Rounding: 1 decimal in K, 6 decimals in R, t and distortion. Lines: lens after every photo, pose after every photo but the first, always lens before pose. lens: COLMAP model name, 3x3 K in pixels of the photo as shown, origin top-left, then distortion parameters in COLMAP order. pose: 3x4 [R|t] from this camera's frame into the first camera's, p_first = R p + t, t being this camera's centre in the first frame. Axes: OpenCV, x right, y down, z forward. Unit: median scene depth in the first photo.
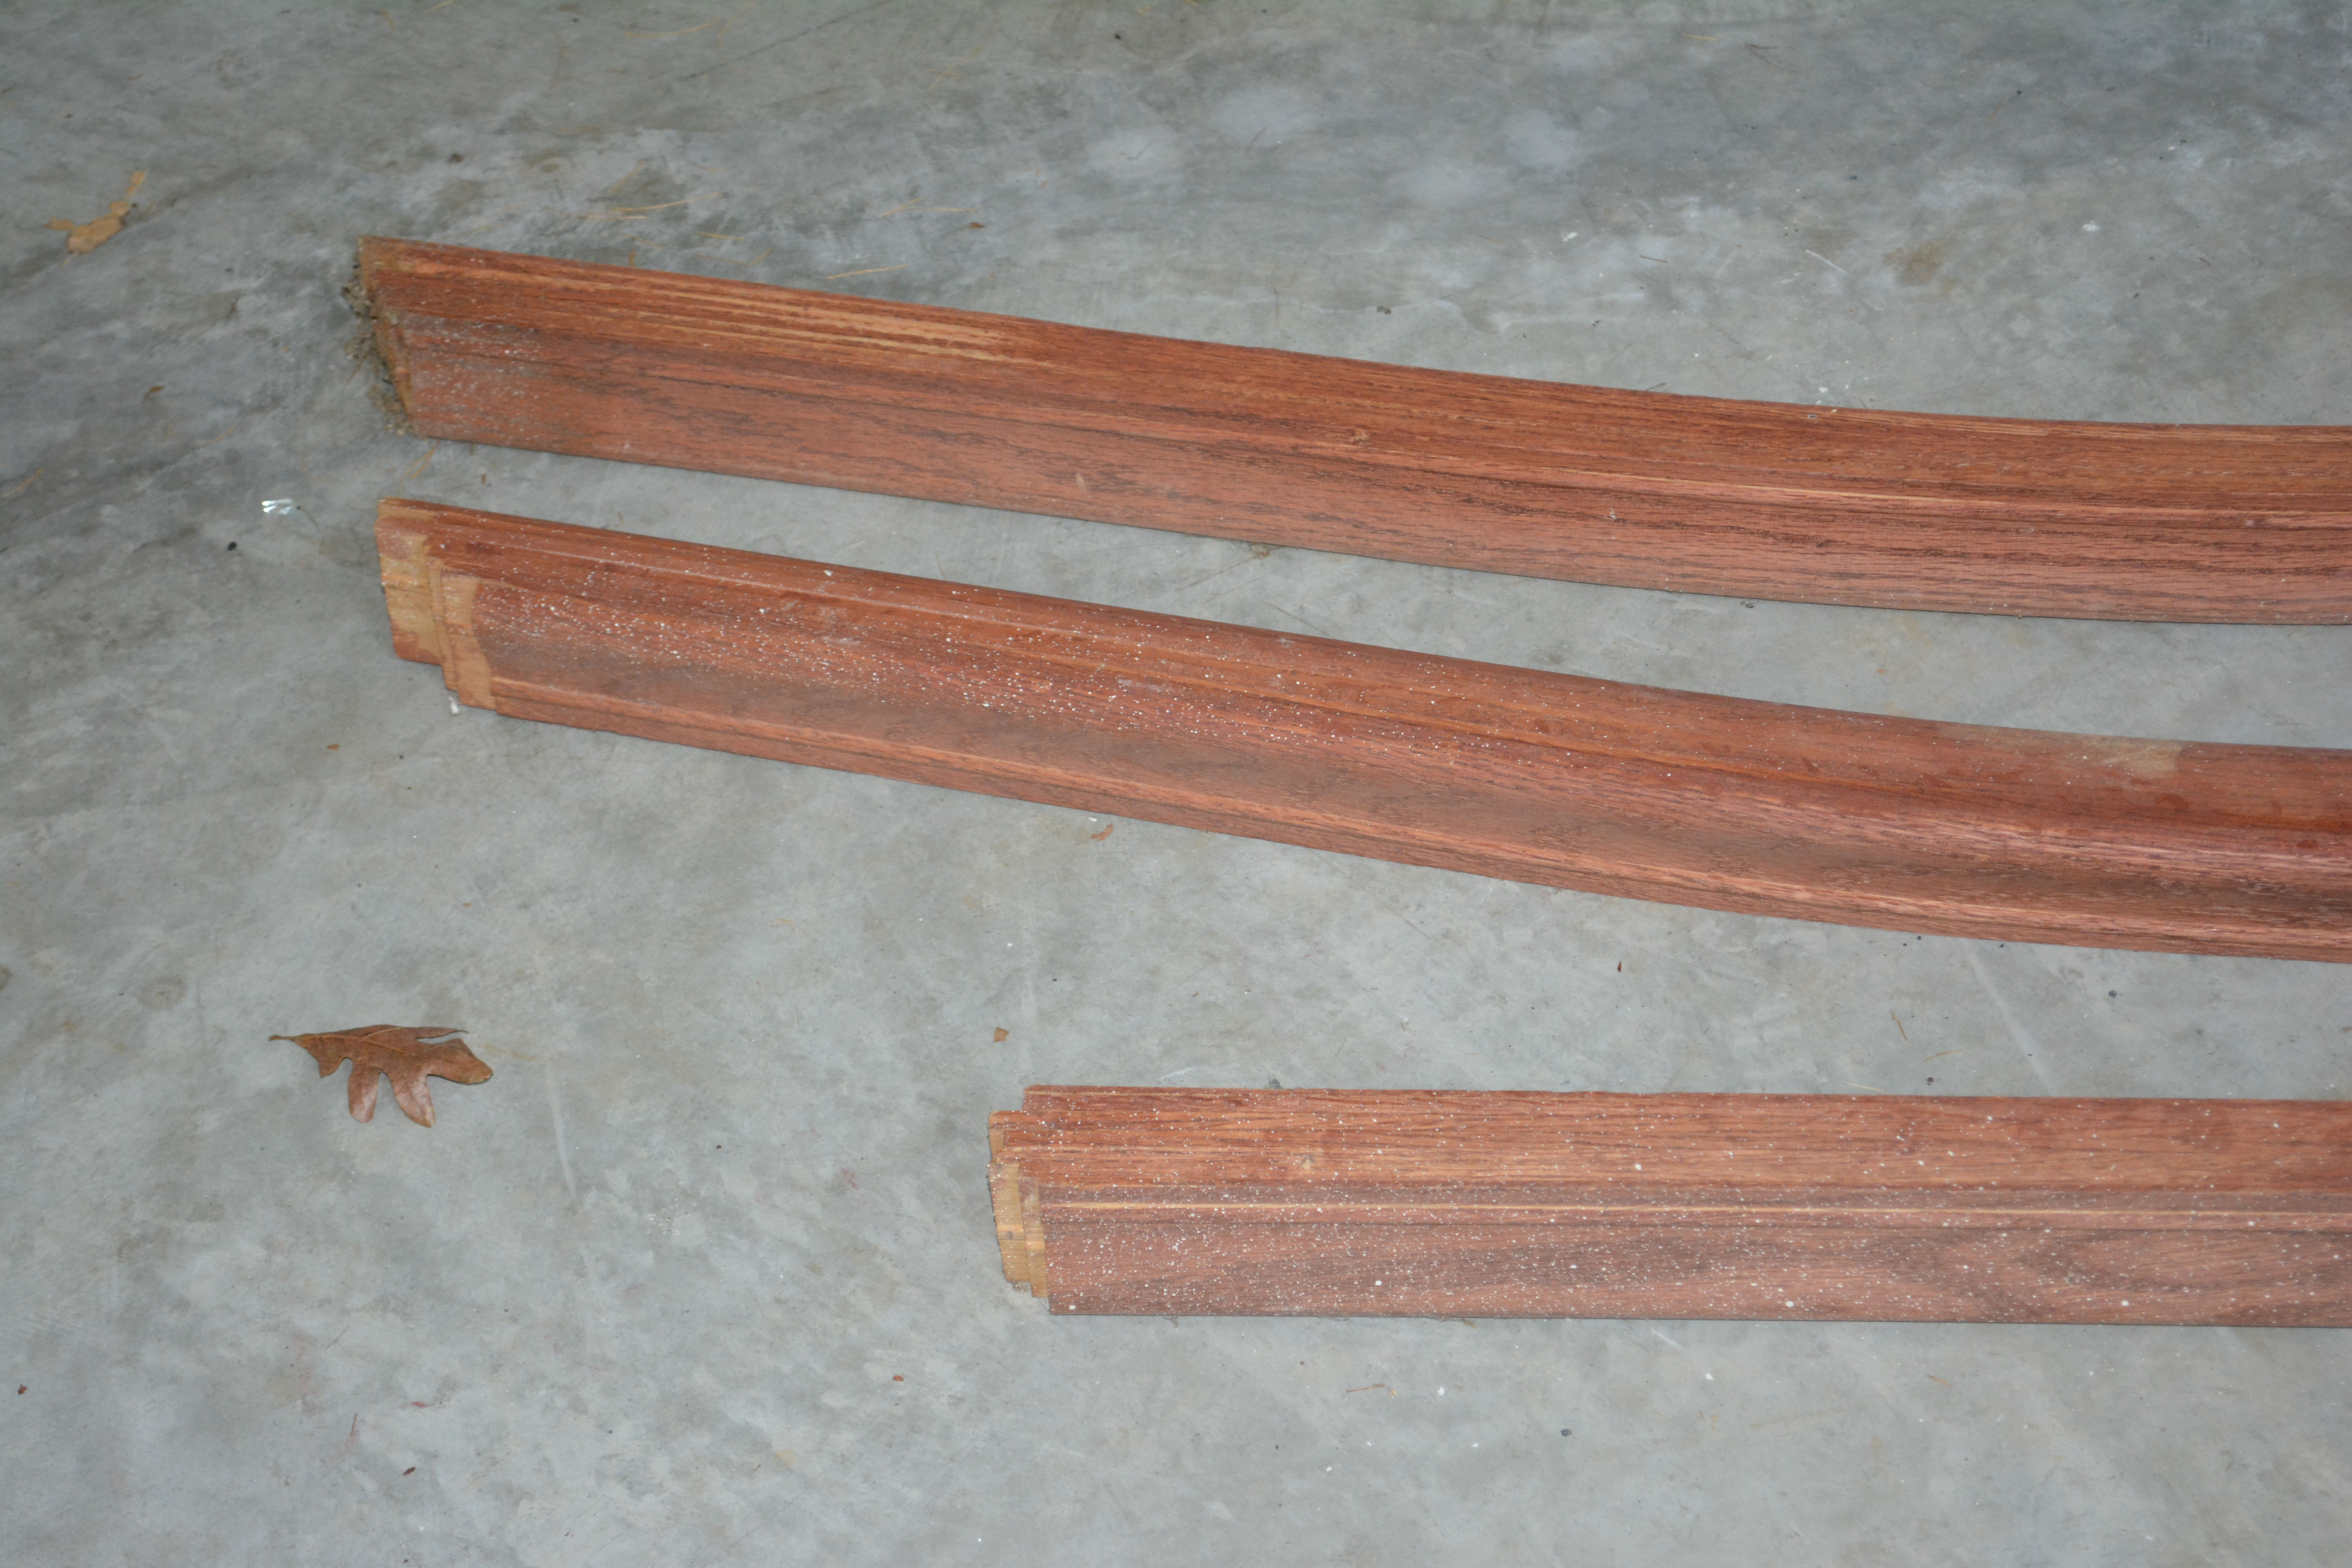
lens RADIAL K [[5311.6, 0, 1178.8], [0, 5311.6, 787.0], [0, 0, 1]] dist [0.048563, 0.000000]
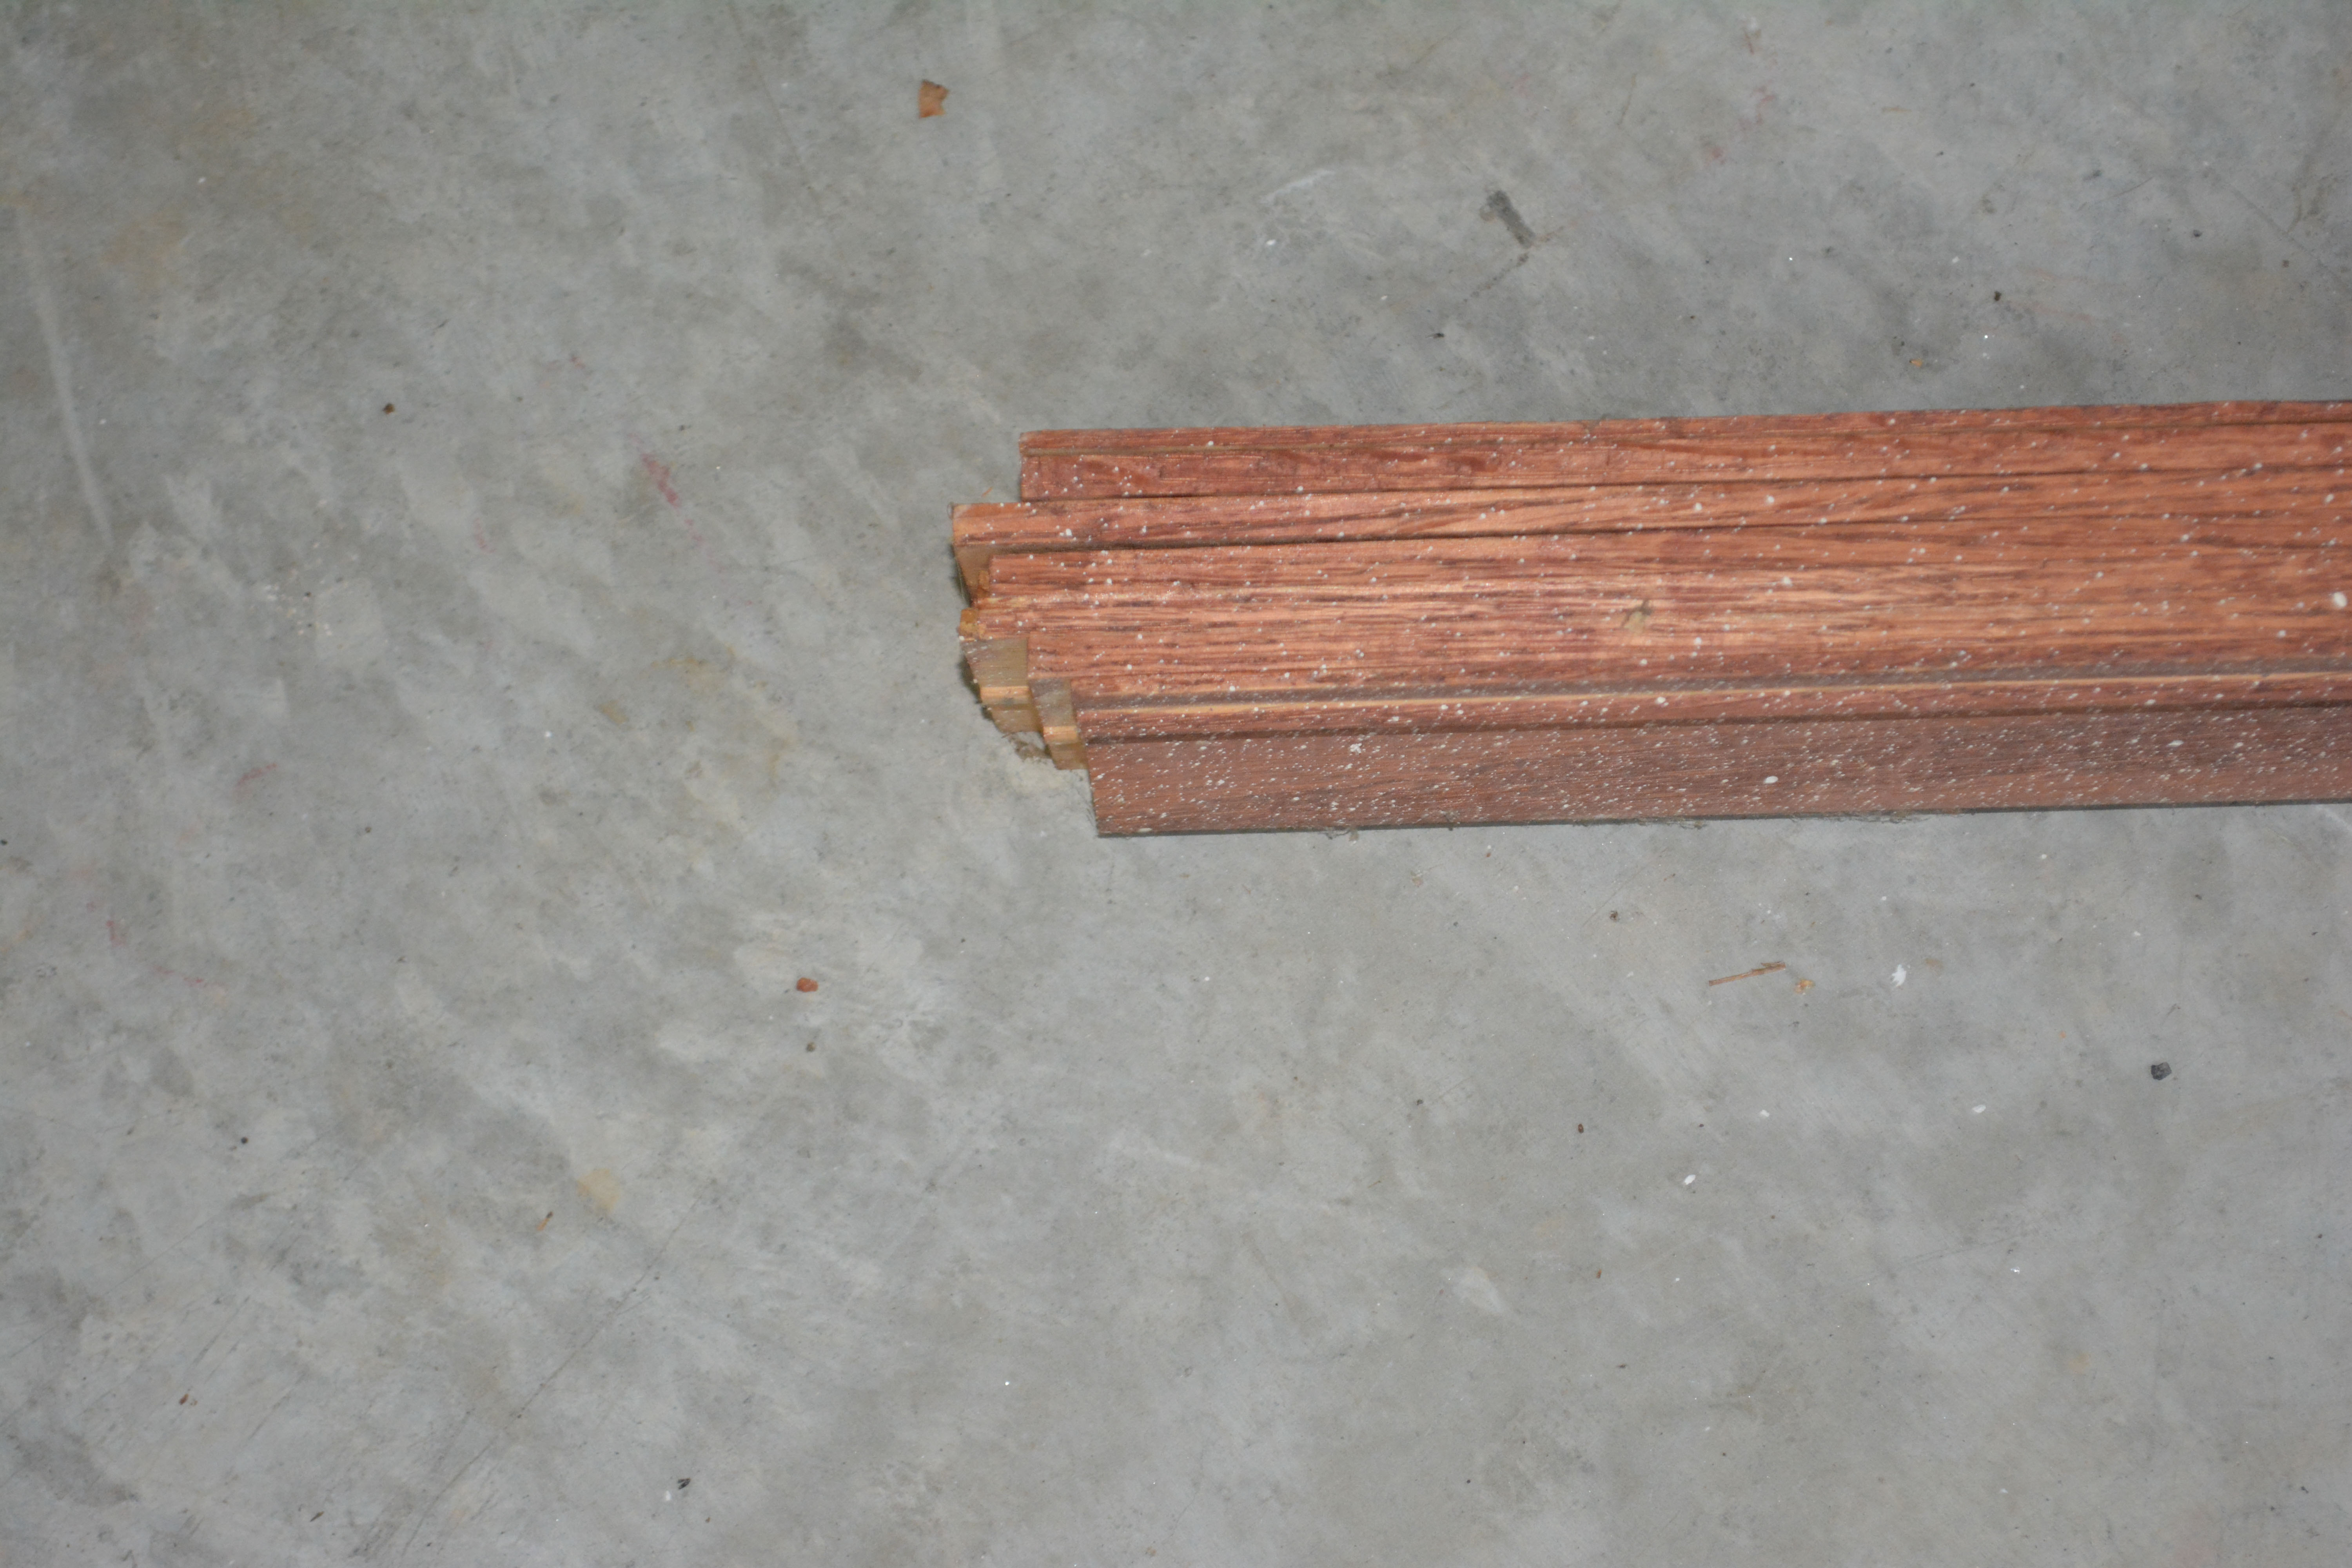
lens RADIAL K [[5311.6, 0, 1165.3], [0, 5311.6, 790.2], [0, 0, 1]] dist [0.048563, 0.000000]
pose [[0.997458, -0.069084, 0.017434, -0.026718], [0.051204, 0.865178, 0.498844, -0.153023], [-0.049546, -0.496683, 0.866517, 0.577697]]
